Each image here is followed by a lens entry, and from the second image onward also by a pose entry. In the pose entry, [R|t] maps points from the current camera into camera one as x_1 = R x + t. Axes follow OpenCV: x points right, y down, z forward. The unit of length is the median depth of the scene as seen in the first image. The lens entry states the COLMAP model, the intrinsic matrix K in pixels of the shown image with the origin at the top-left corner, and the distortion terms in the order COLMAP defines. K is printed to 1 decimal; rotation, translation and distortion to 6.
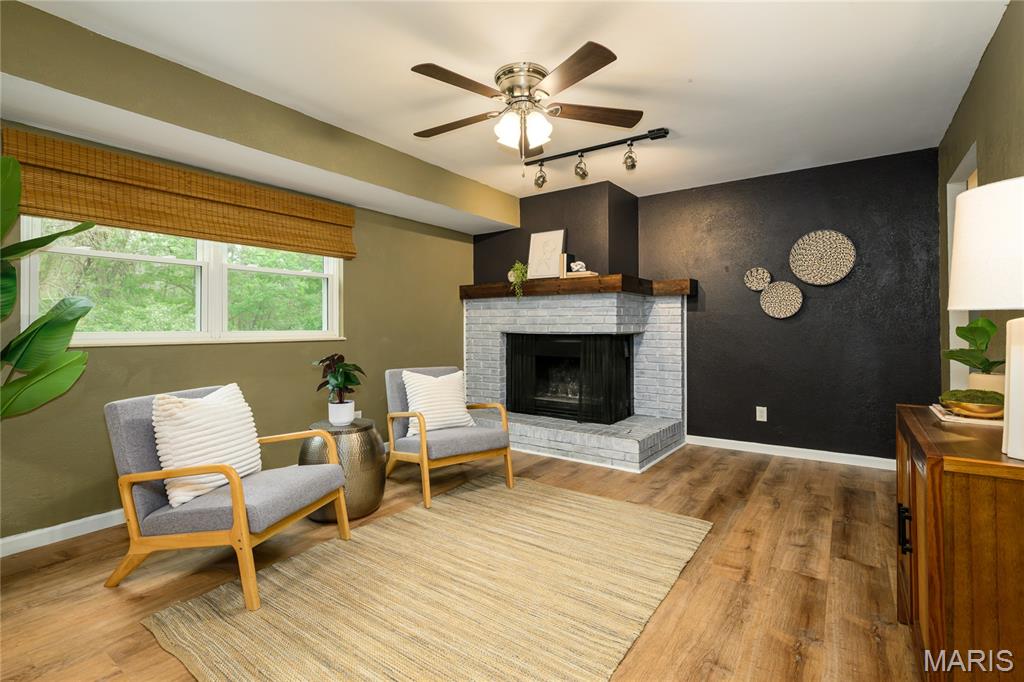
lens RADIAL K [[457.0, 0, 512.1], [0, 457.0, 331.0], [0, 0, 1]] dist [0.001687, -0.000150]
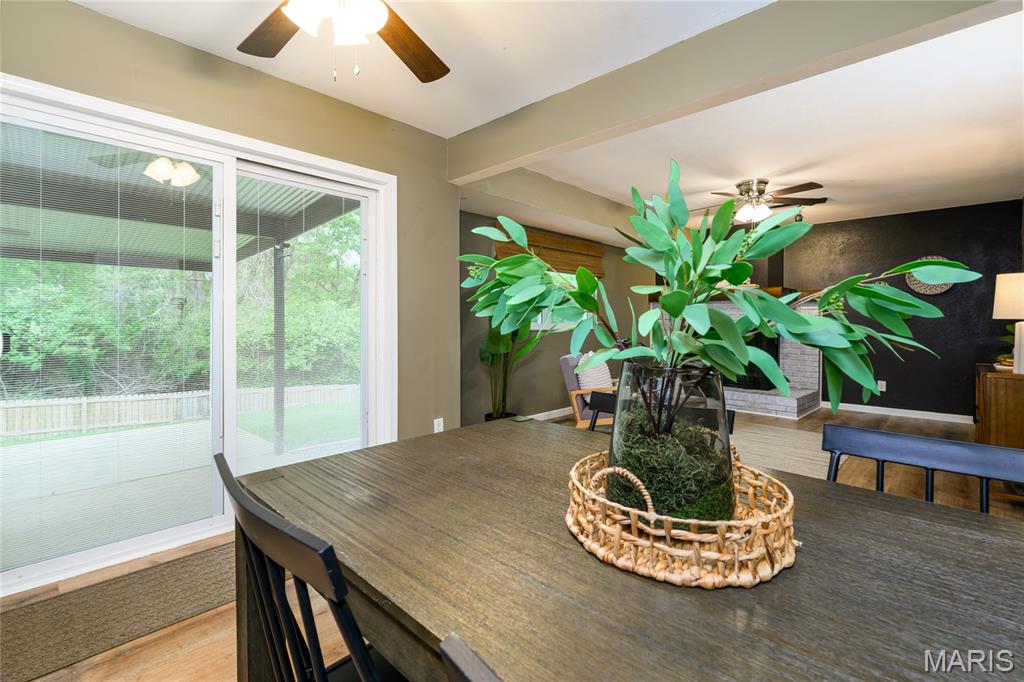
lens RADIAL K [[457.0, 0, 527.9], [0, 457.0, 326.1], [0, 0, 1]] dist [0.001687, -0.000150]
pose [[0.993354, 0.010407, -0.114627, -0.420846], [-0.010098, 0.999944, 0.003273, 0.005675], [0.114655, -0.002094, 0.993403, -0.581687]]
